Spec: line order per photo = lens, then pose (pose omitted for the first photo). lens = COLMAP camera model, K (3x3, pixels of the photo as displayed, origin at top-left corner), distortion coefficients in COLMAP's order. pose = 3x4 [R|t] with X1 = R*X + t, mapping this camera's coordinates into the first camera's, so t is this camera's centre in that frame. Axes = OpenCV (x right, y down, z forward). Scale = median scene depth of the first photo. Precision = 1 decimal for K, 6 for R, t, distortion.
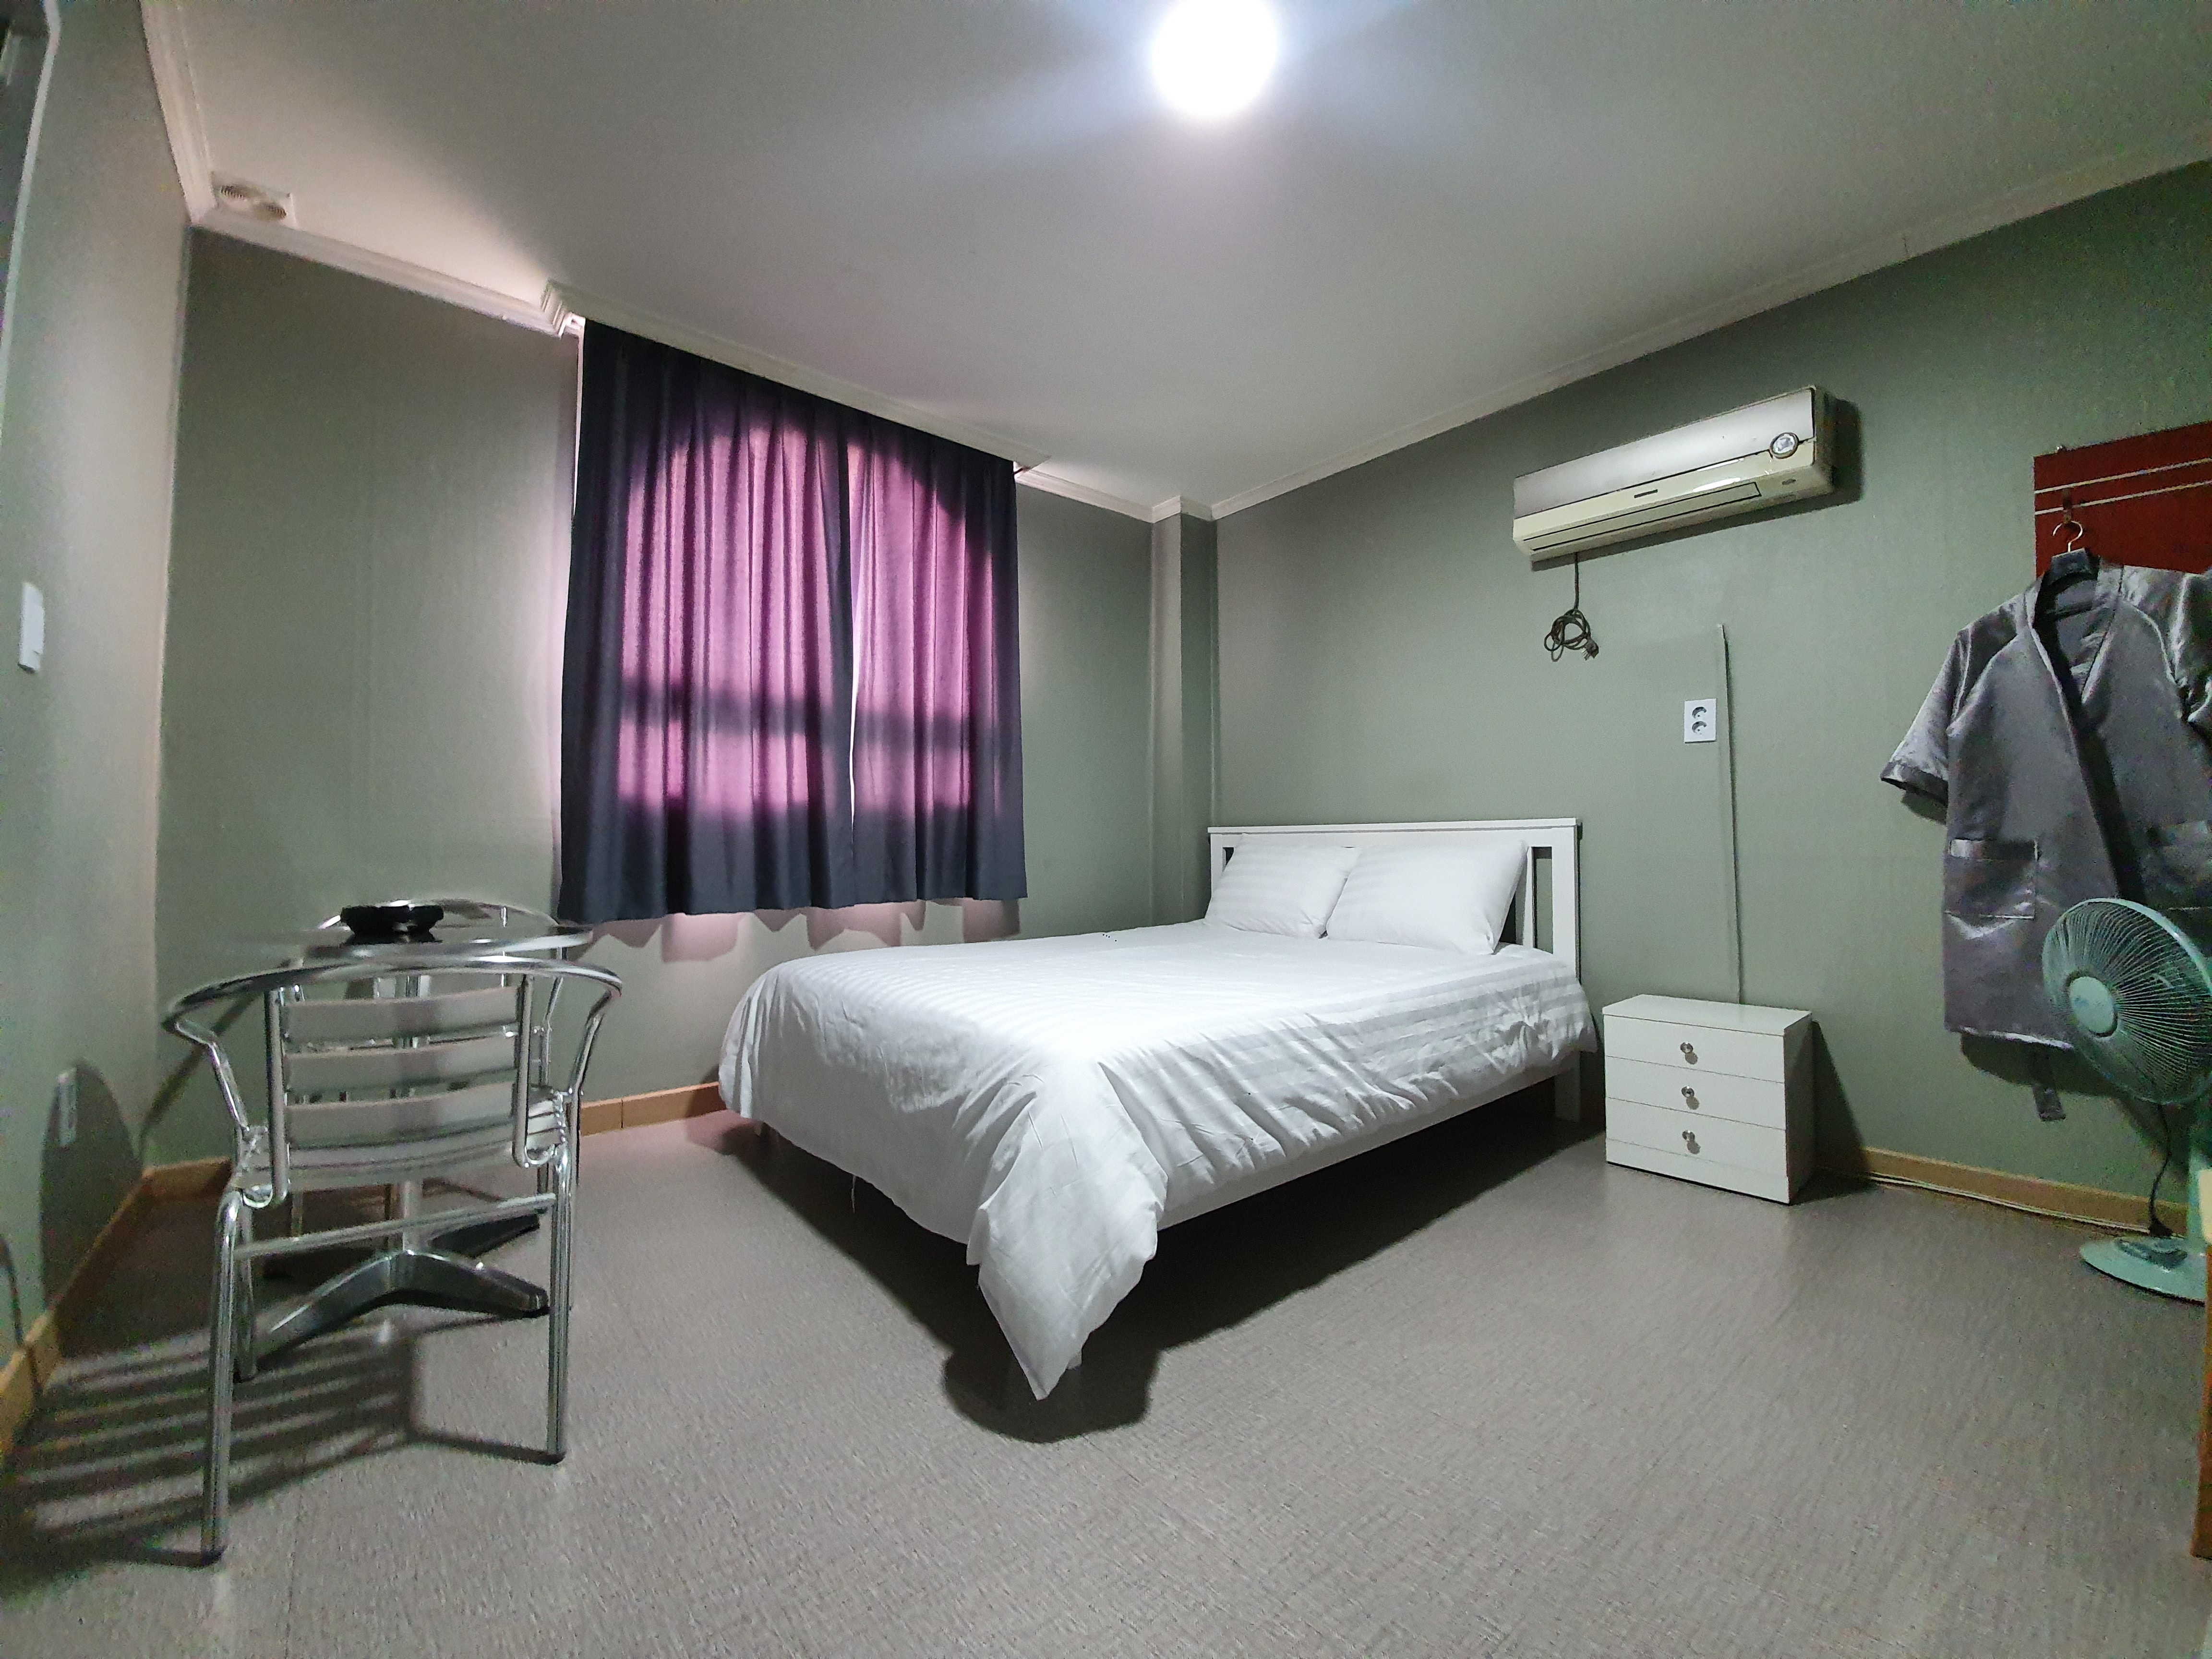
lens RADIAL K [[892.9, 0, 1088.0], [0, 892.9, 823.9], [0, 0, 1]] dist [-0.001966, -0.000365]
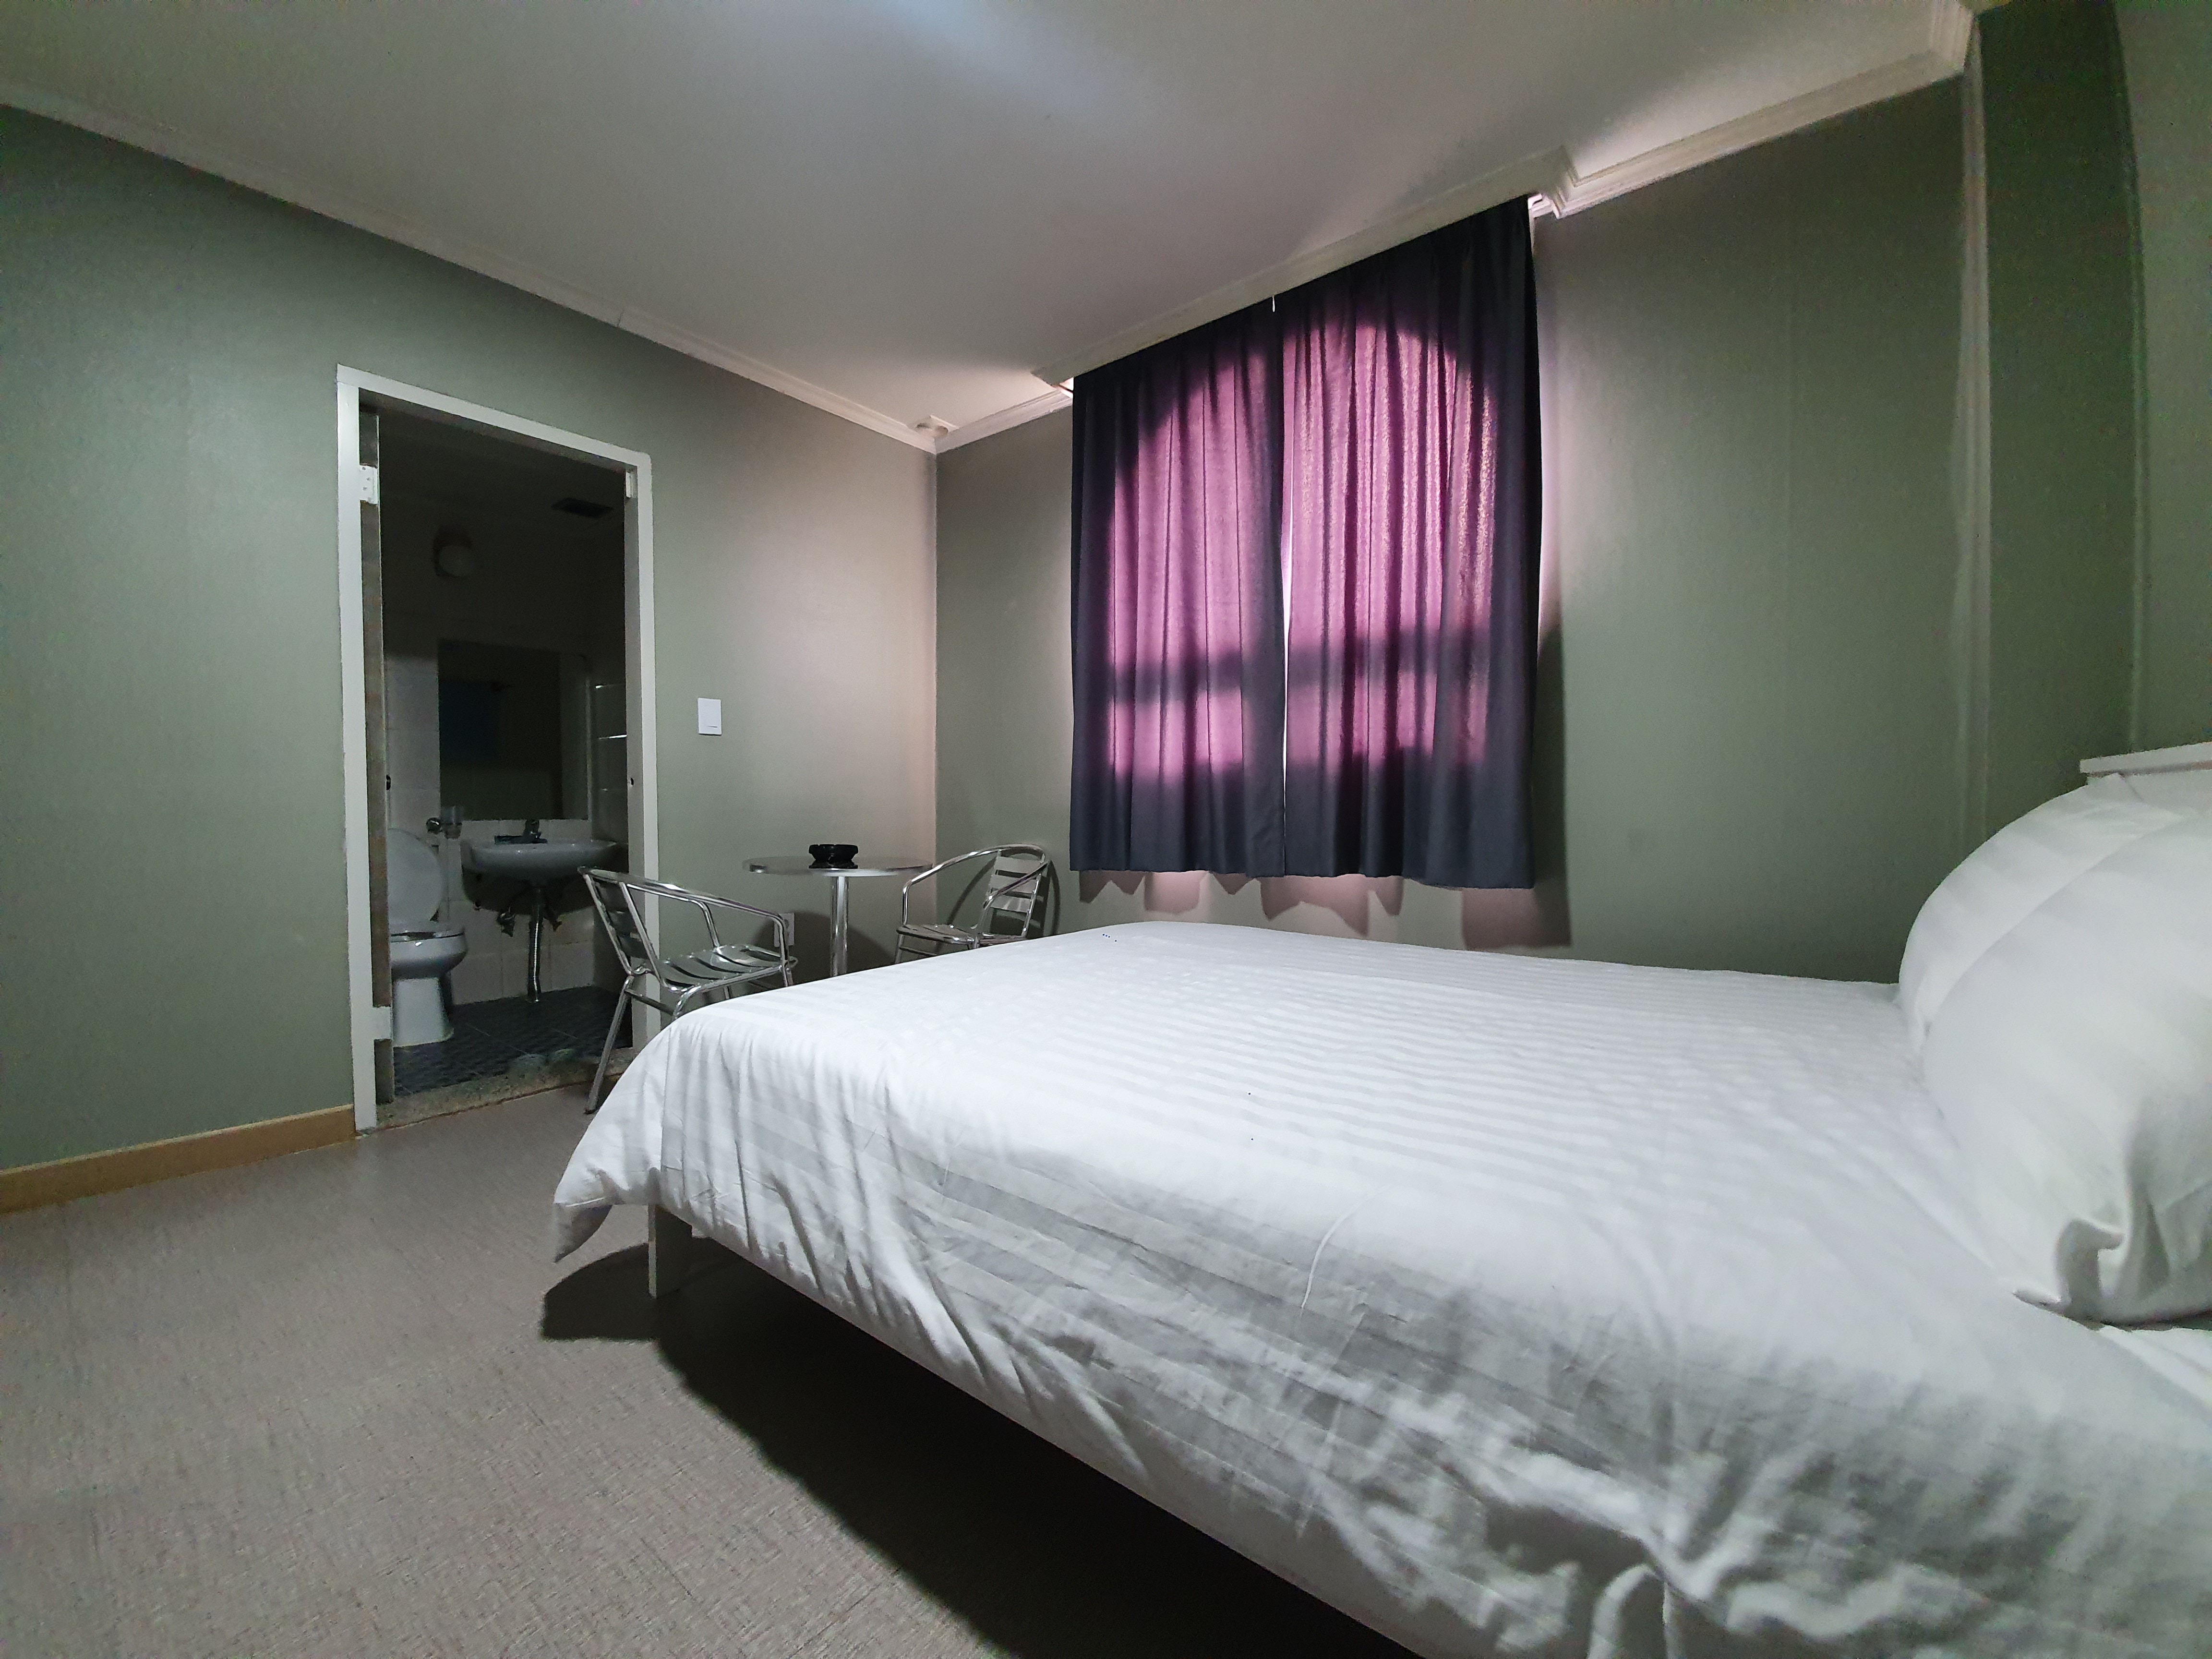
lens RADIAL K [[889.1, 0, 1095.8], [0, 889.1, 820.4], [0, 0, 1]] dist [-0.001164, -0.000288]
pose [[0.193441, 0.020483, -0.980898, 0.676858], [0.030838, 0.999161, 0.026946, 0.009907], [0.980627, -0.035461, 0.192647, 0.796728]]
